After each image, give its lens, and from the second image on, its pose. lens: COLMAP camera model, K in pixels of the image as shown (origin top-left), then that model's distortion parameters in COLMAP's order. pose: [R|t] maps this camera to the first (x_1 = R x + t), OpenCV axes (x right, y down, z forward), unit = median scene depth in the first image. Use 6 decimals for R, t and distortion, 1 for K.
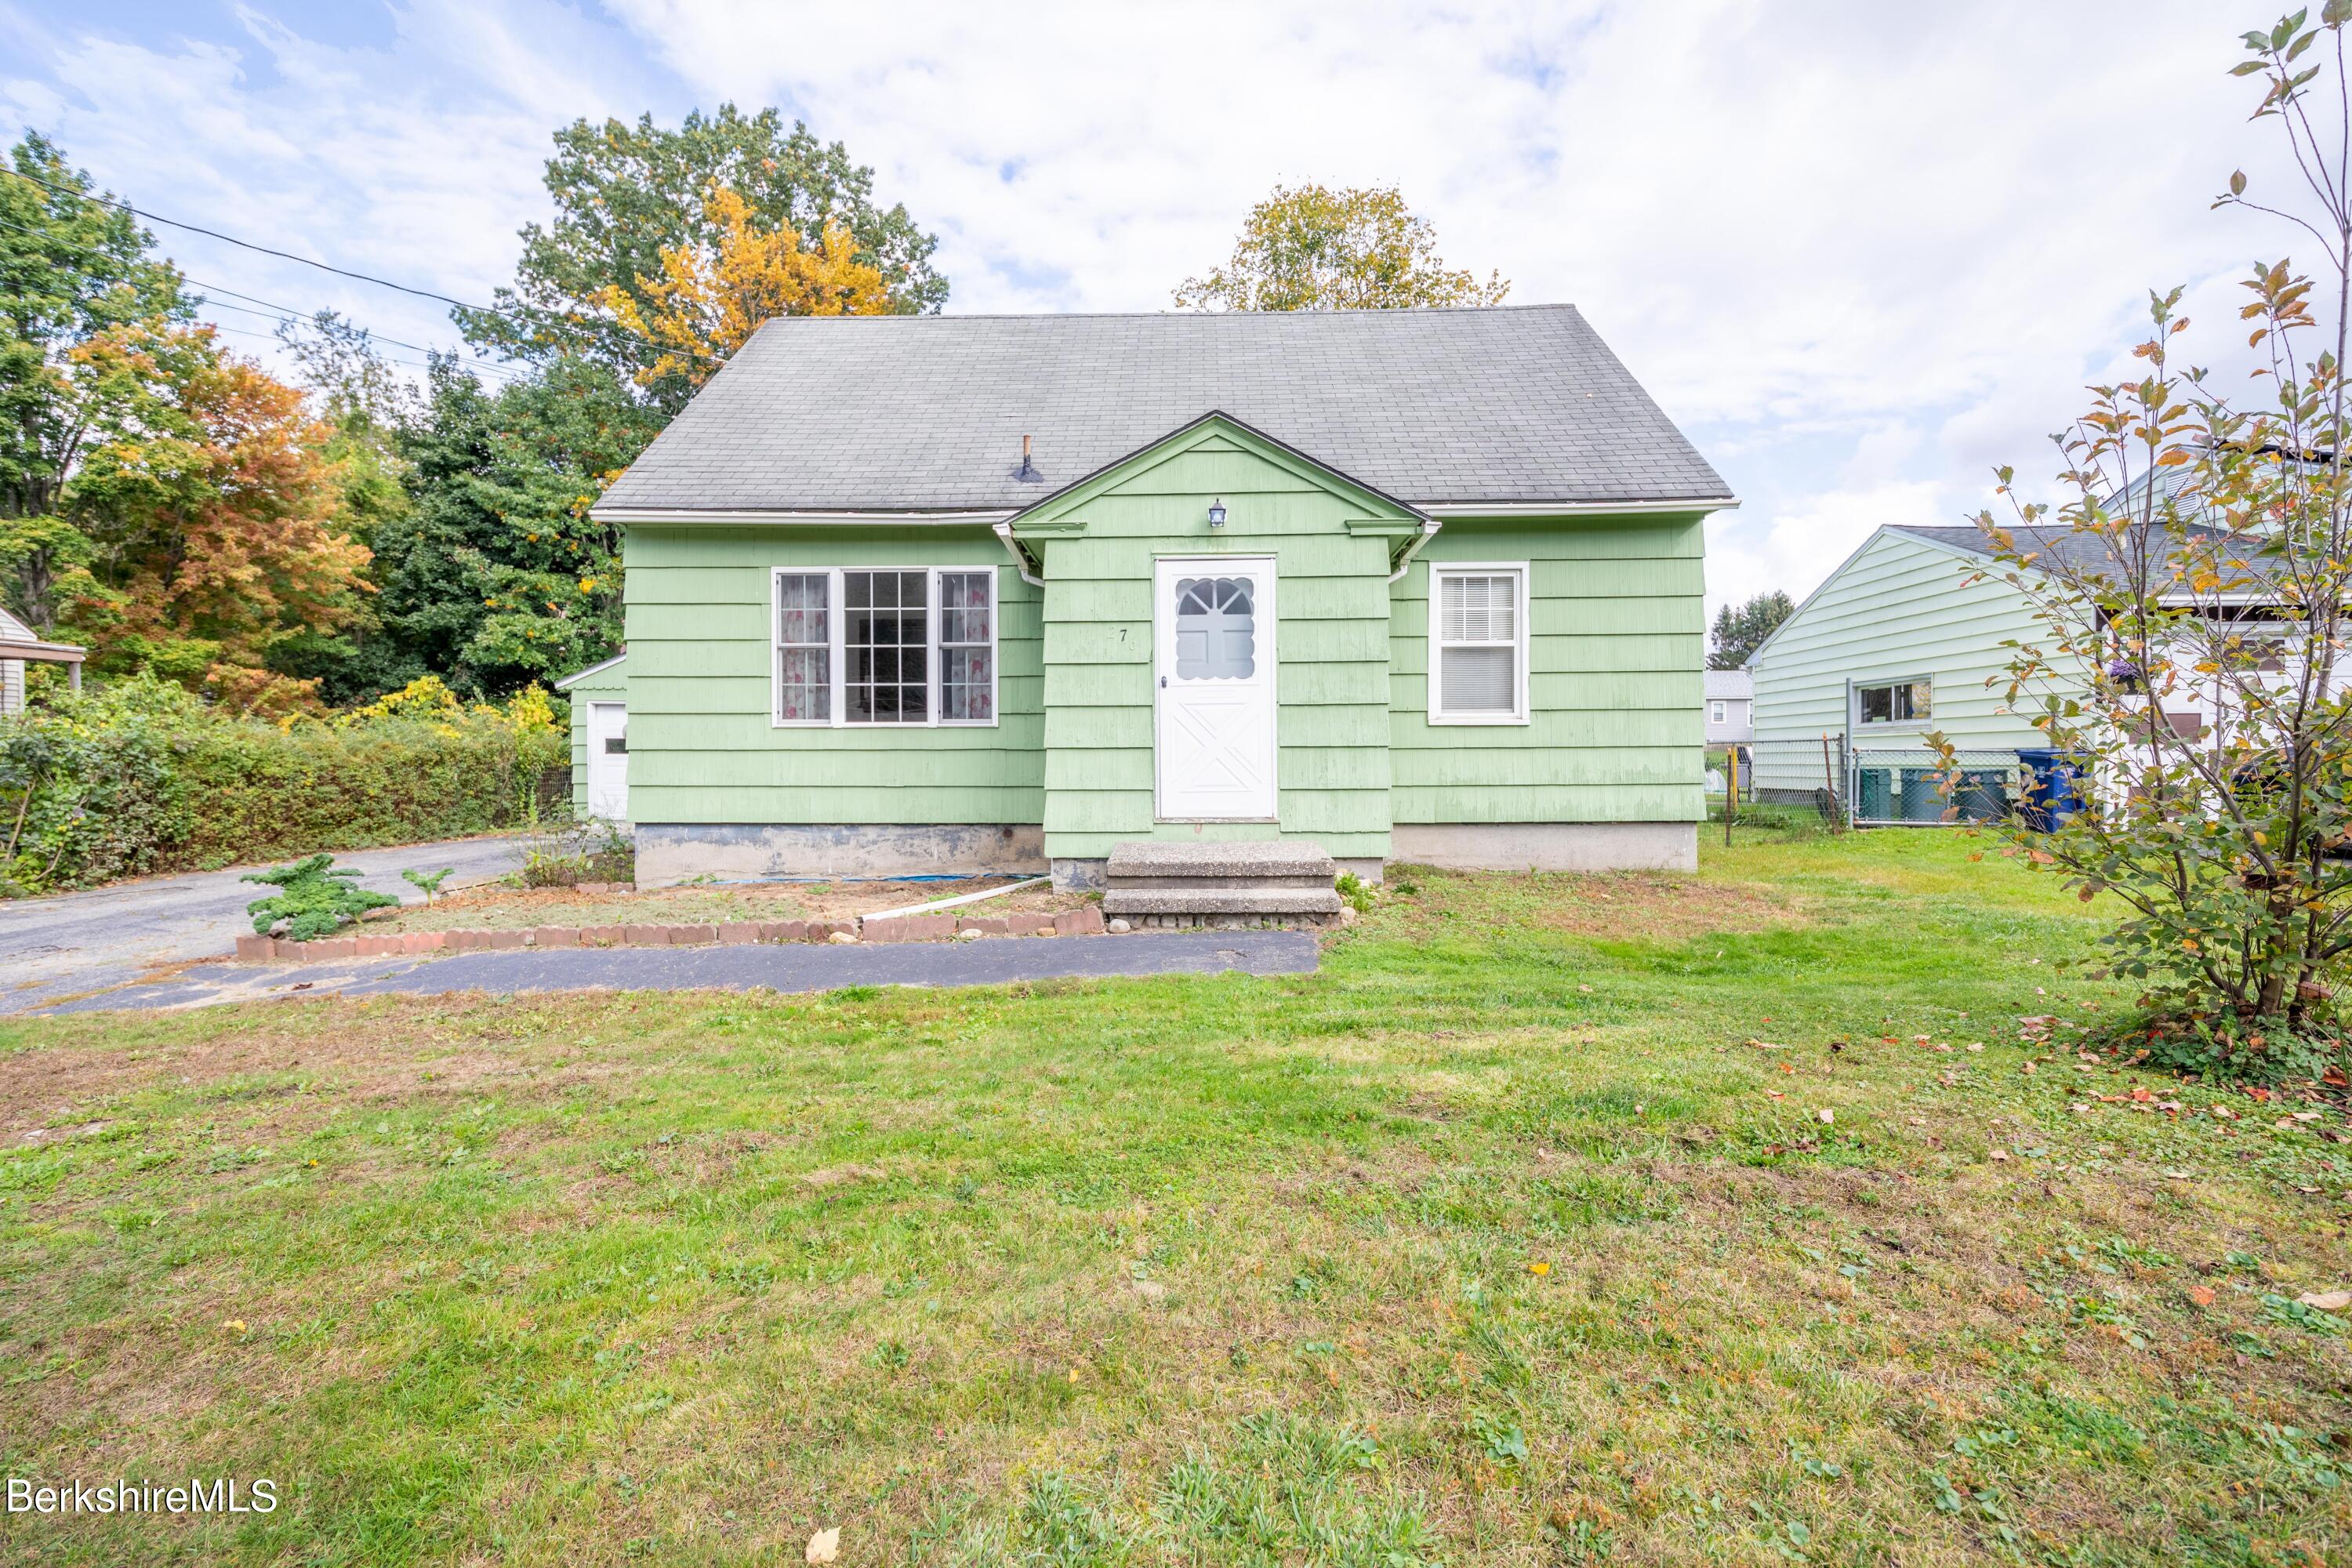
lens RADIAL K [[1027.4, 0, 1180.4], [0, 1027.4, 774.3], [0, 0, 1]] dist [0.001528, 0.000206]
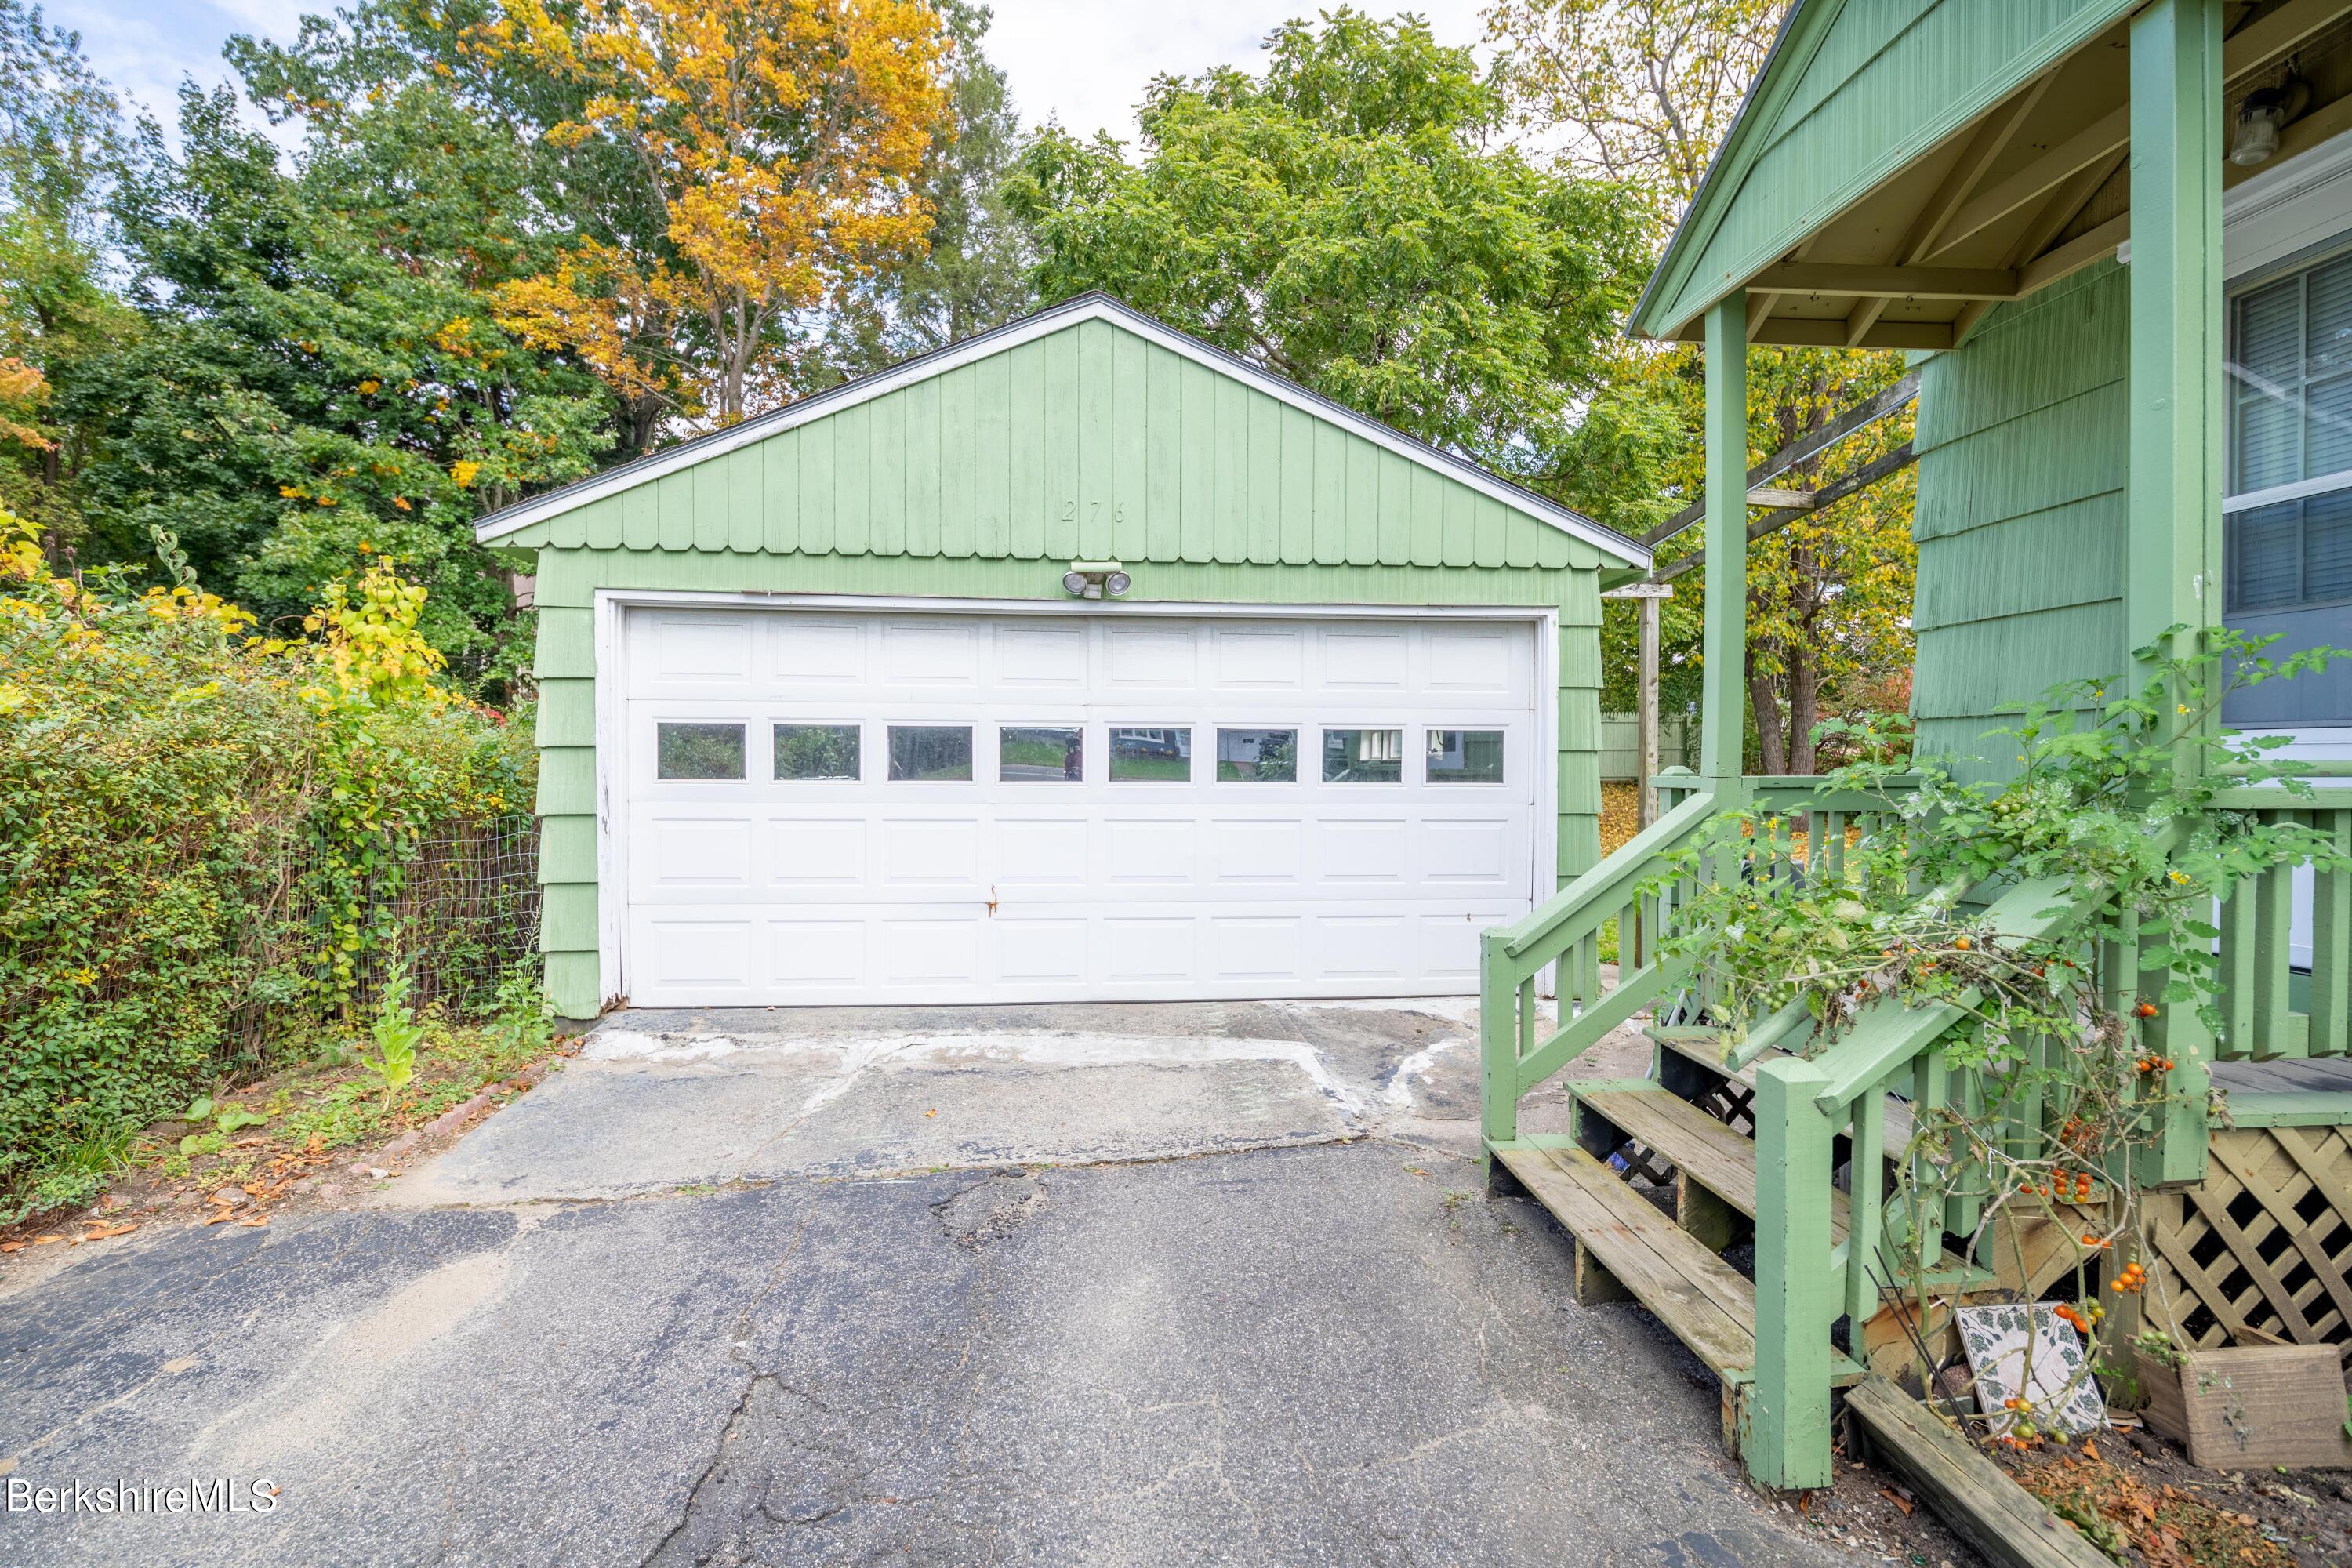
lens RADIAL K [[1029.5, 0, 1176.0], [0, 1029.5, 784.0], [0, 0, 1]] dist [-0.001610, -0.000248]
pose [[0.994395, 0.002731, 0.105690, -0.459179], [-0.003956, 0.999927, 0.011379, -0.022626], [-0.105651, -0.011734, 0.994334, 0.719232]]
